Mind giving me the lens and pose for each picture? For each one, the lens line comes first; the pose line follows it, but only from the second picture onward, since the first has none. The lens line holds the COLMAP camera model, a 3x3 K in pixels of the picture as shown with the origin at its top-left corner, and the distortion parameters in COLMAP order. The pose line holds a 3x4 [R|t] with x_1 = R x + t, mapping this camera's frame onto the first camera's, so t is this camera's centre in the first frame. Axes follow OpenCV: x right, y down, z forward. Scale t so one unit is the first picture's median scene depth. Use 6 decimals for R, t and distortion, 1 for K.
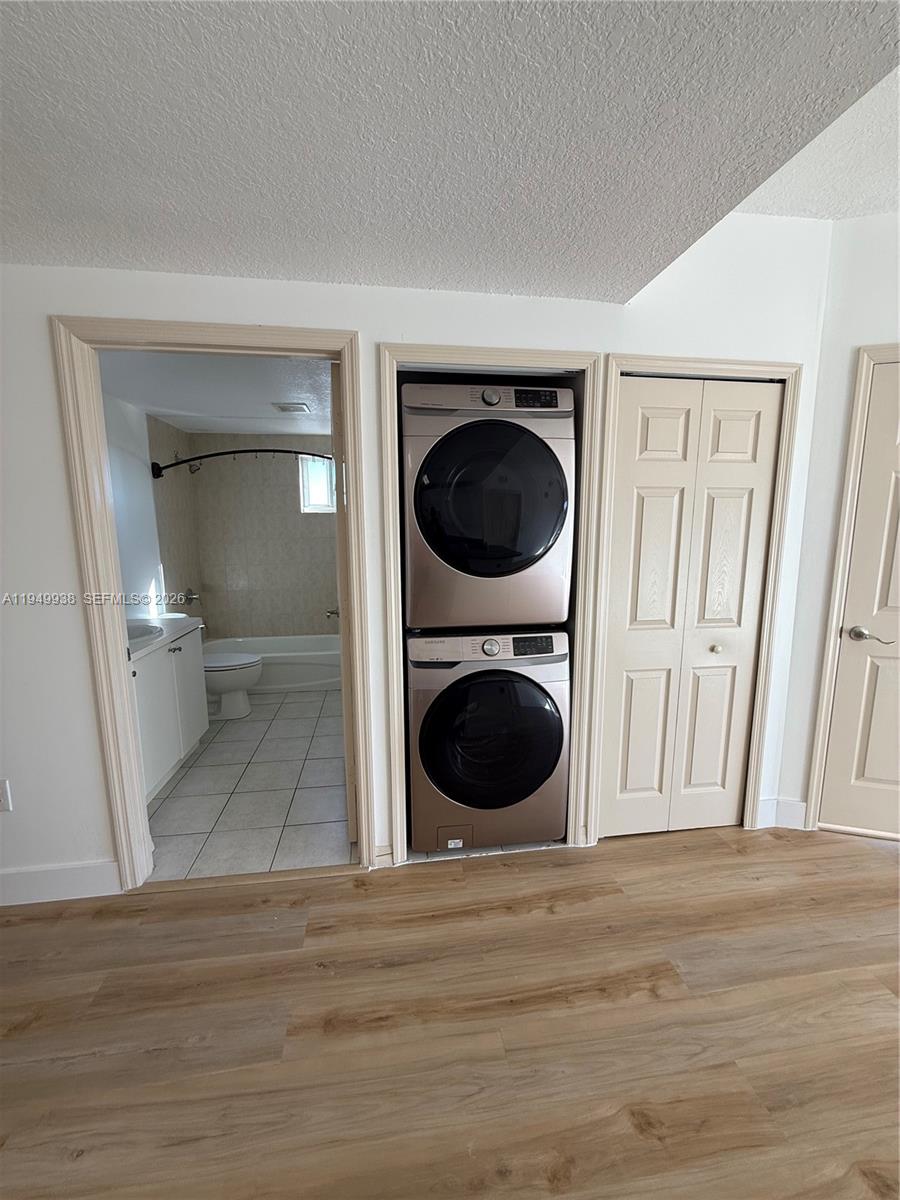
lens RADIAL K [[477.7, 0, 443.1], [0, 477.7, 598.3], [0, 0, 1]] dist [0.000209, -0.000015]
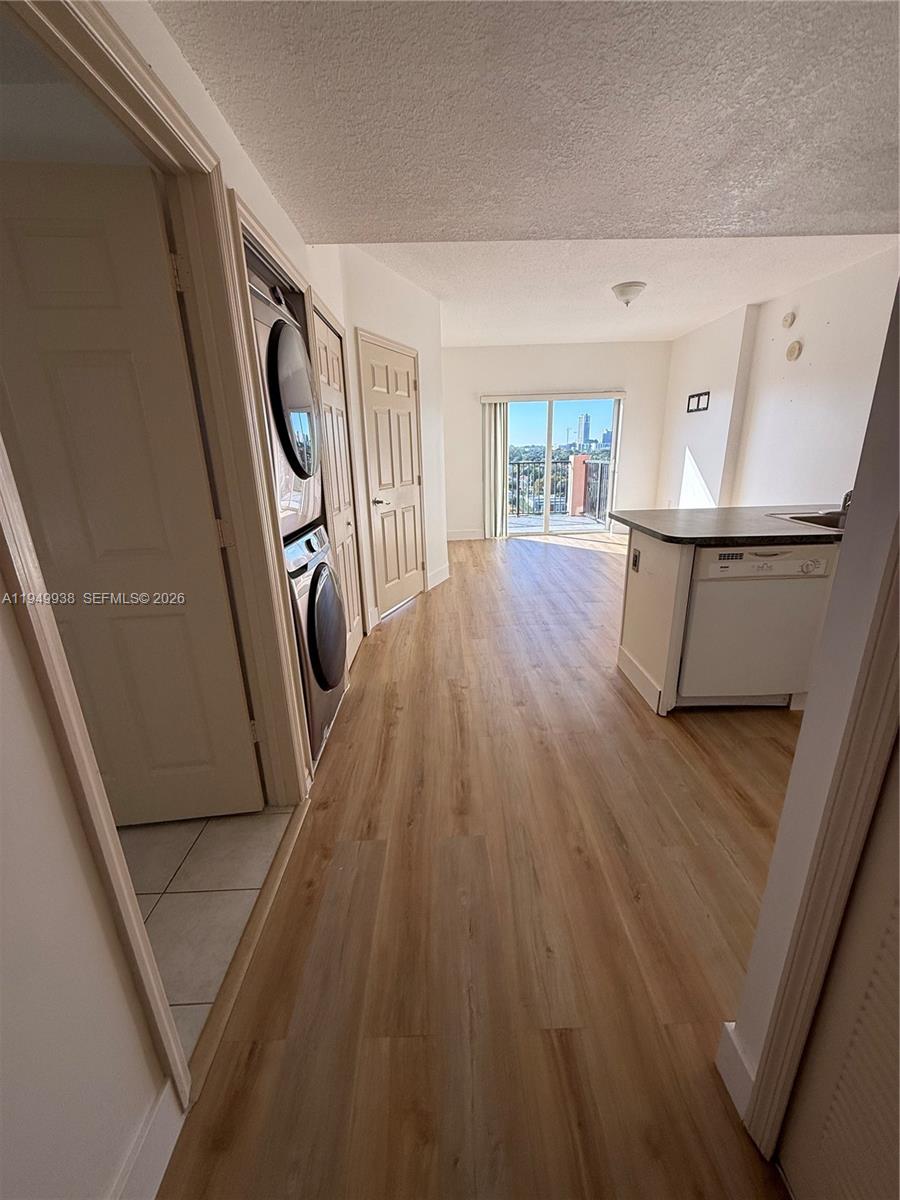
lens RADIAL K [[477.7, 0, 456.2], [0, 477.7, 598.9], [0, 0, 1]] dist [0.000209, -0.000015]
pose [[0.106025, -0.297977, 0.948667, -1.244177], [0.176286, 0.944564, 0.276986, -0.035002], [-0.978612, 0.137869, 0.152677, 0.689889]]
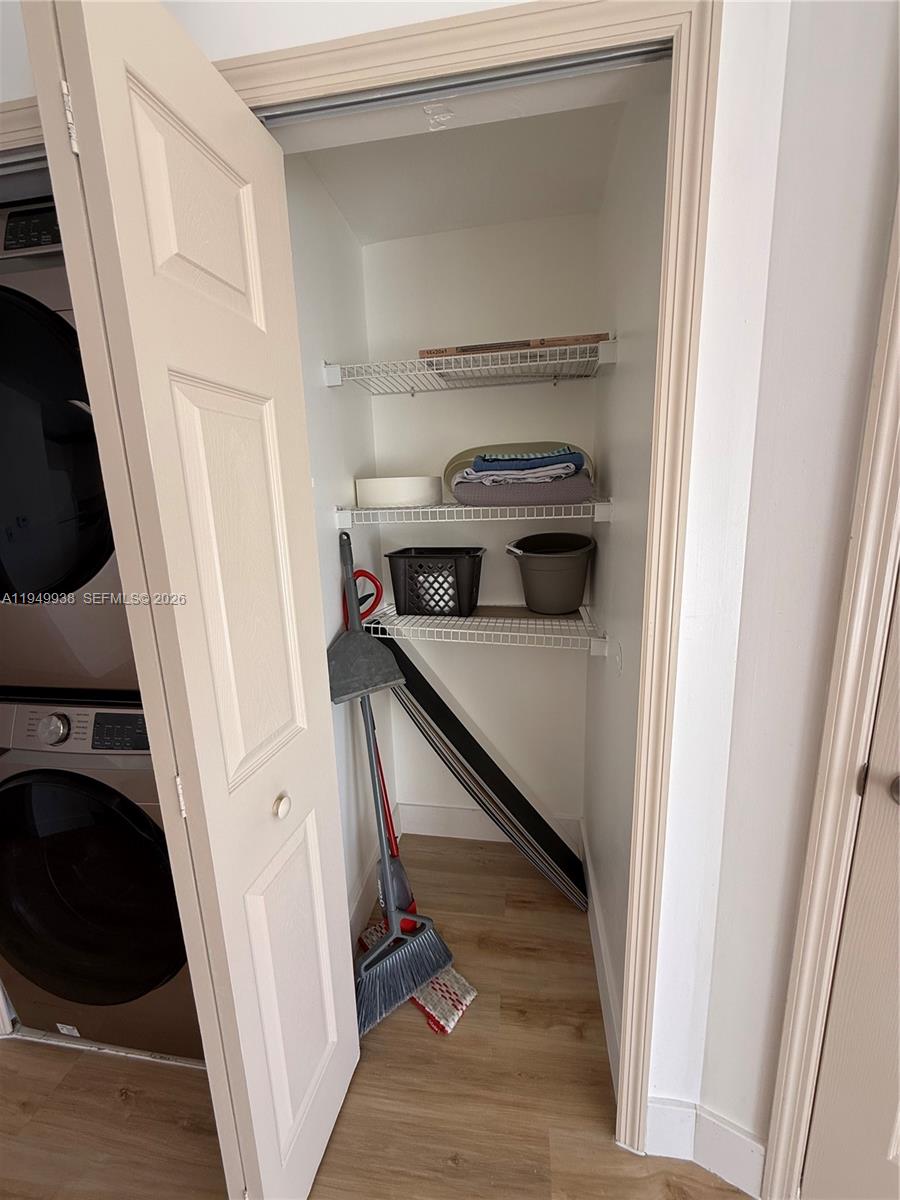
lens RADIAL K [[477.7, 0, 481.7], [0, 477.7, 575.2], [0, 0, 1]] dist [0.000209, -0.000015]
pose [[0.967322, 0.037839, -0.250712, 0.333567], [-0.023757, 0.997978, 0.058958, -0.052704], [0.252436, -0.051075, 0.966265, 0.305022]]
